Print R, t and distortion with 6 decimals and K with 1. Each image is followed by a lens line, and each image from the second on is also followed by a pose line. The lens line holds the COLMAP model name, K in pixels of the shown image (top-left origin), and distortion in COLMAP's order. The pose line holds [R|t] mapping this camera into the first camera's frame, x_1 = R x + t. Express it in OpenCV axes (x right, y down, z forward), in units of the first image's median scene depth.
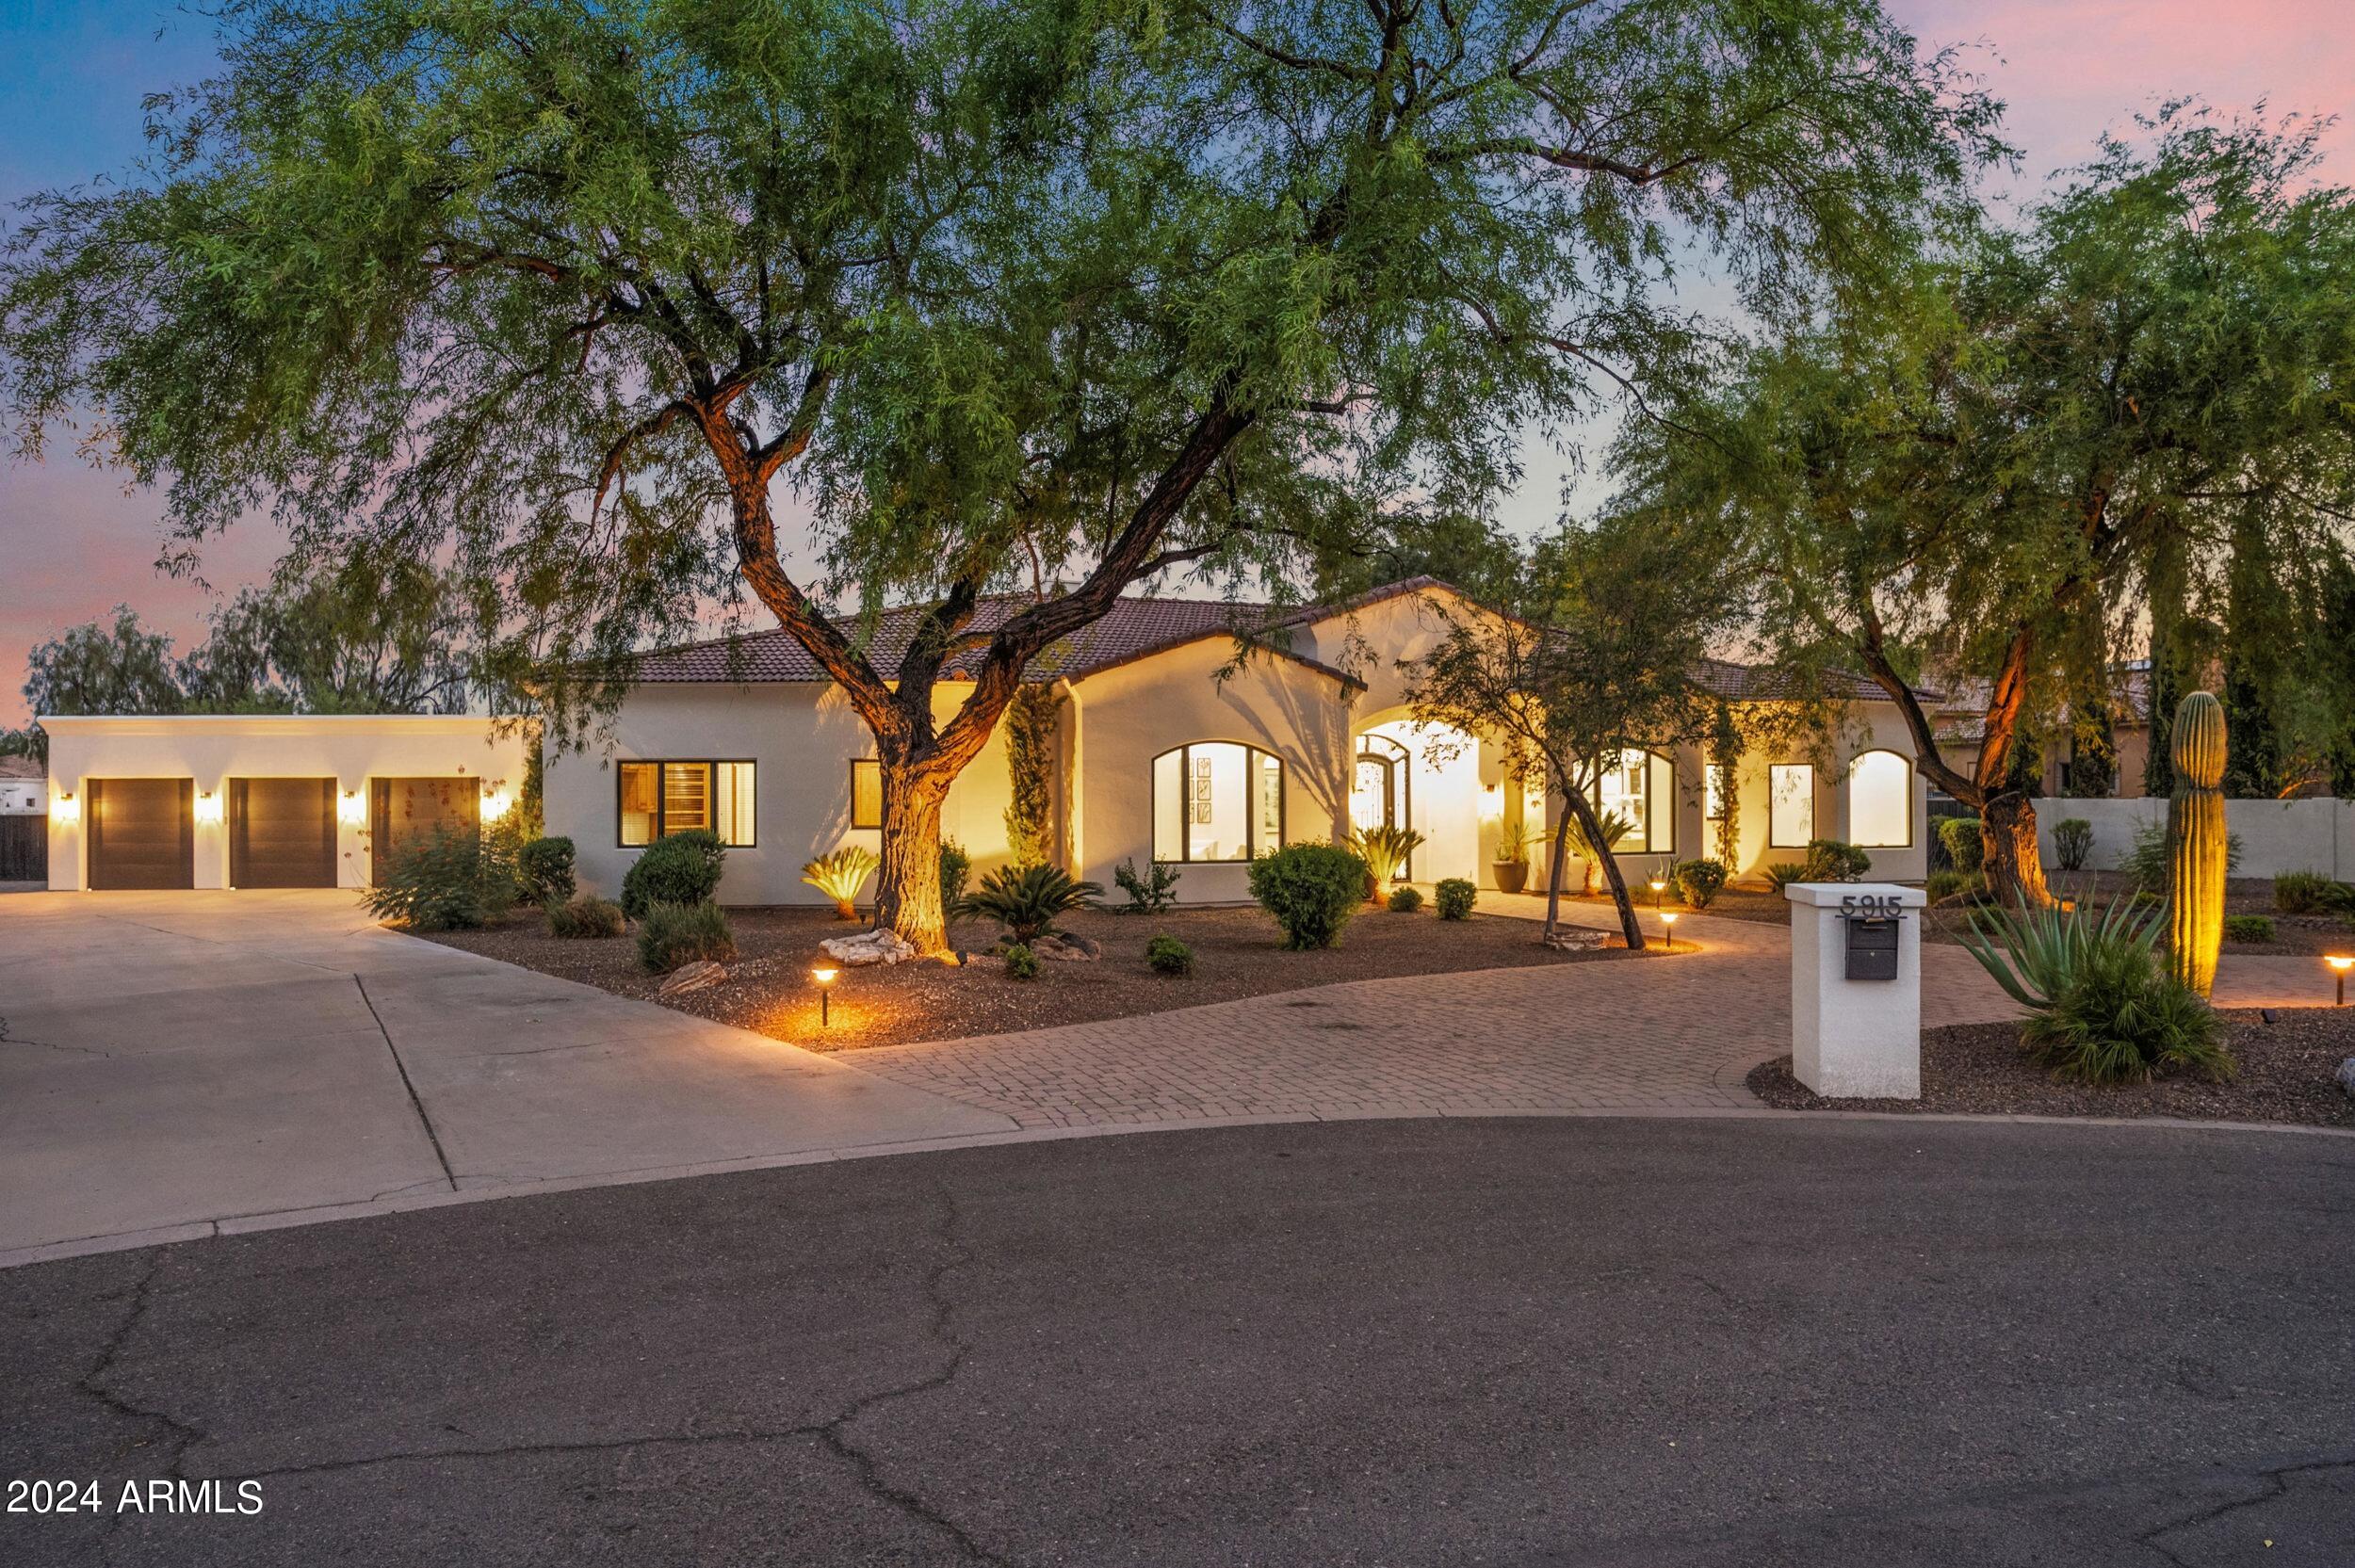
lens RADIAL K [[1424.5, 0, 1171.4], [0, 1424.5, 789.6], [0, 0, 1]] dist [0.001634, 0.003019]
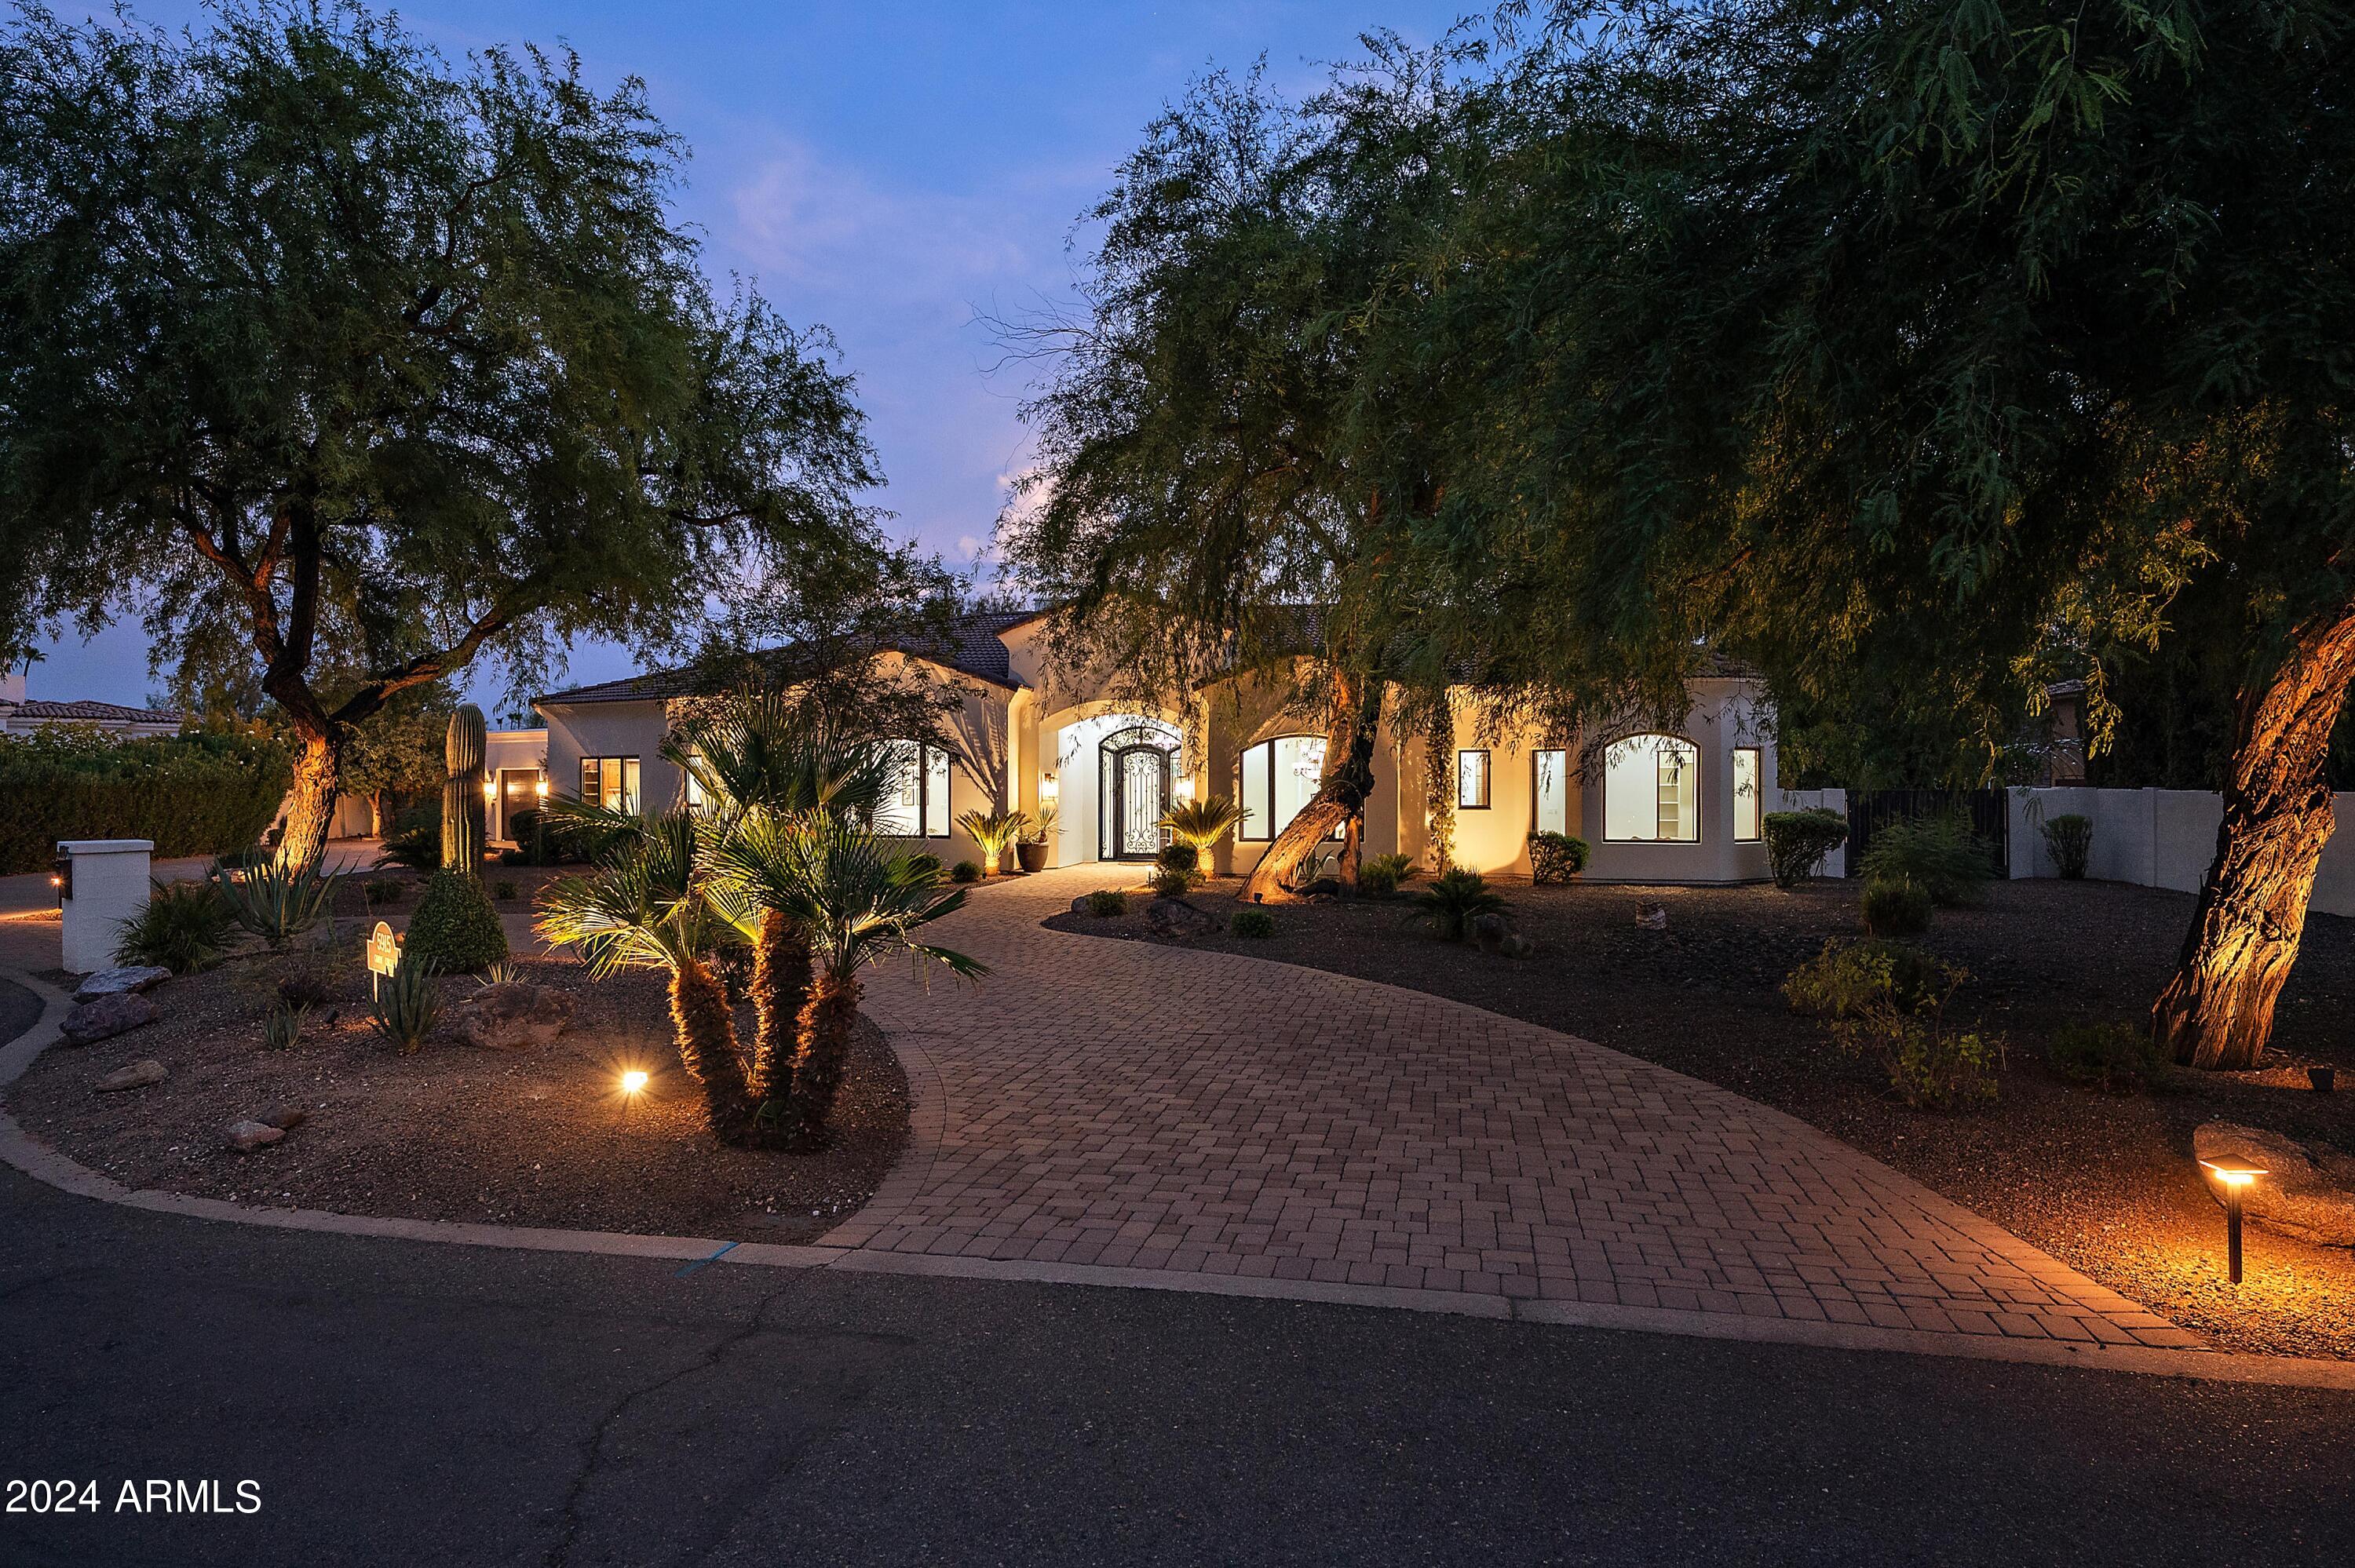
lens RADIAL K [[1348.5, 0, 1182.4], [0, 1348.5, 787.8], [0, 0, 1]] dist [-0.003142, 0.001125]
pose [[0.849751, 0.004873, -0.527162, 0.909751], [-0.000237, 0.999961, 0.008860, -0.001511], [0.527184, -0.007404, 0.849719, 0.165863]]
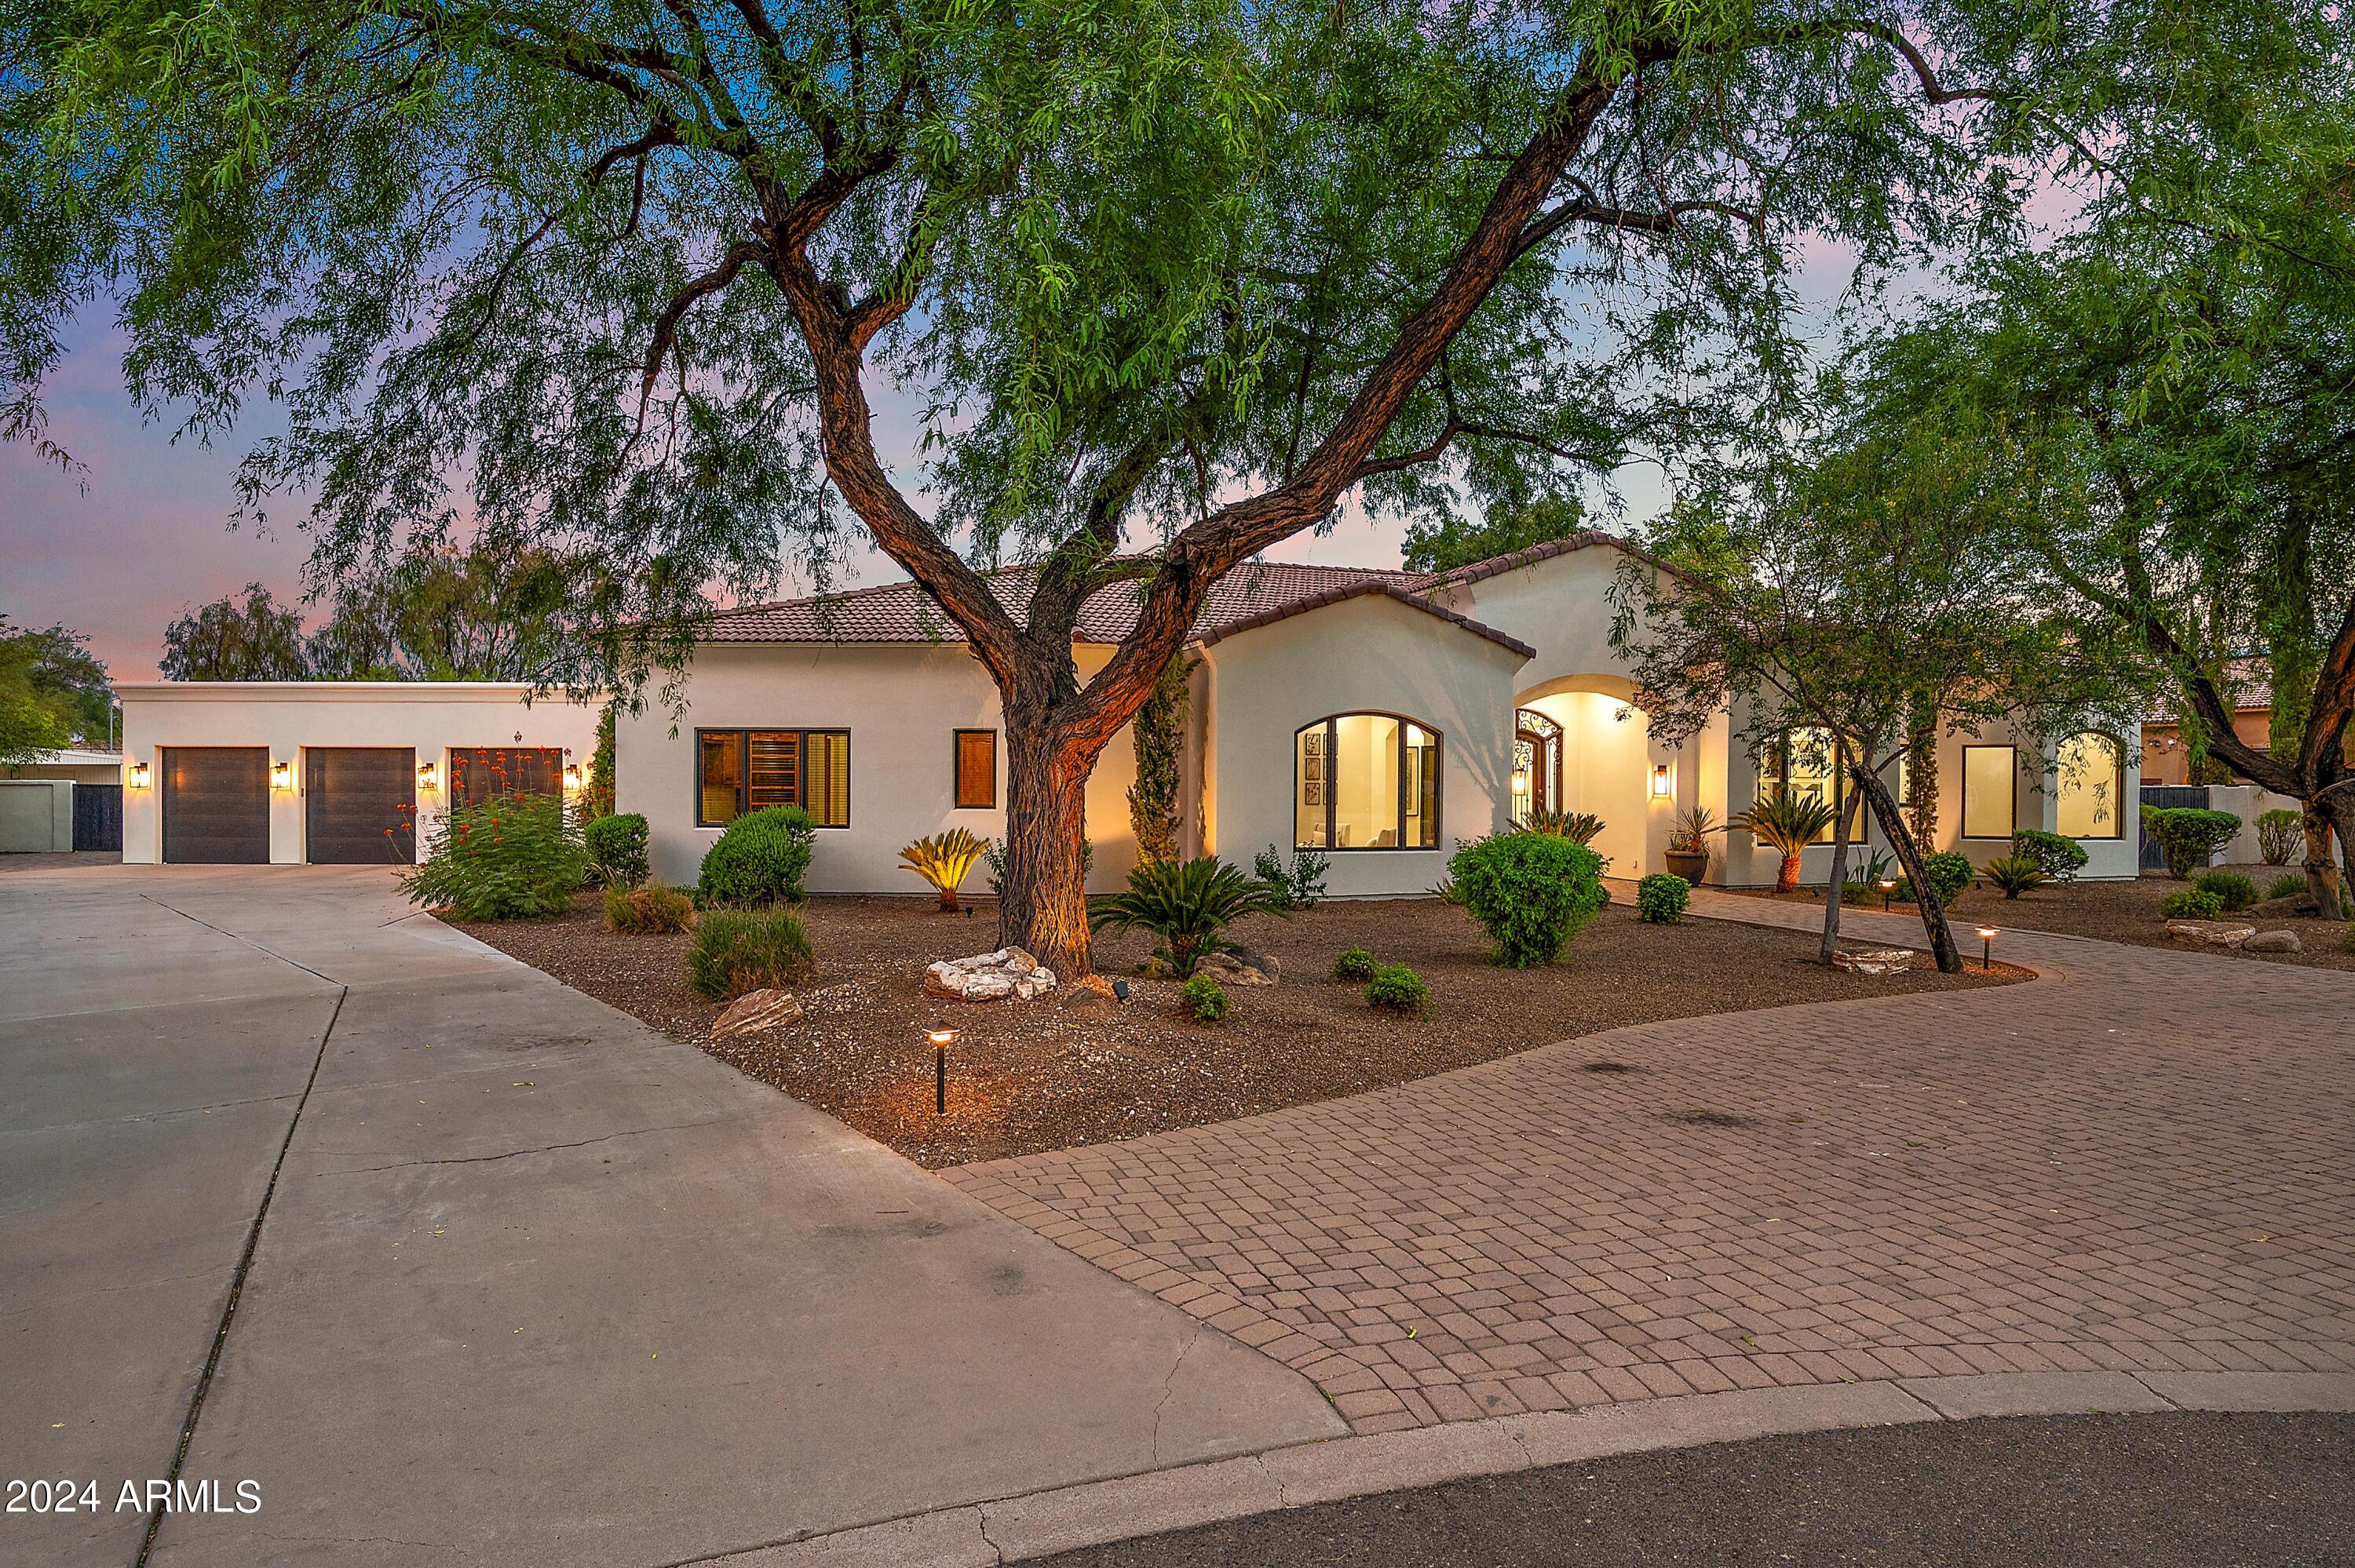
lens RADIAL K [[1305.3, 0, 1180.2], [0, 1305.3, 783.6], [0, 0, 1]] dist [0.004037, -0.000878]
pose [[0.999151, 0.008835, -0.040246, -0.054630], [-0.008452, 0.999918, 0.009670, 0.003190], [0.040329, -0.009322, 0.999143, 0.201068]]
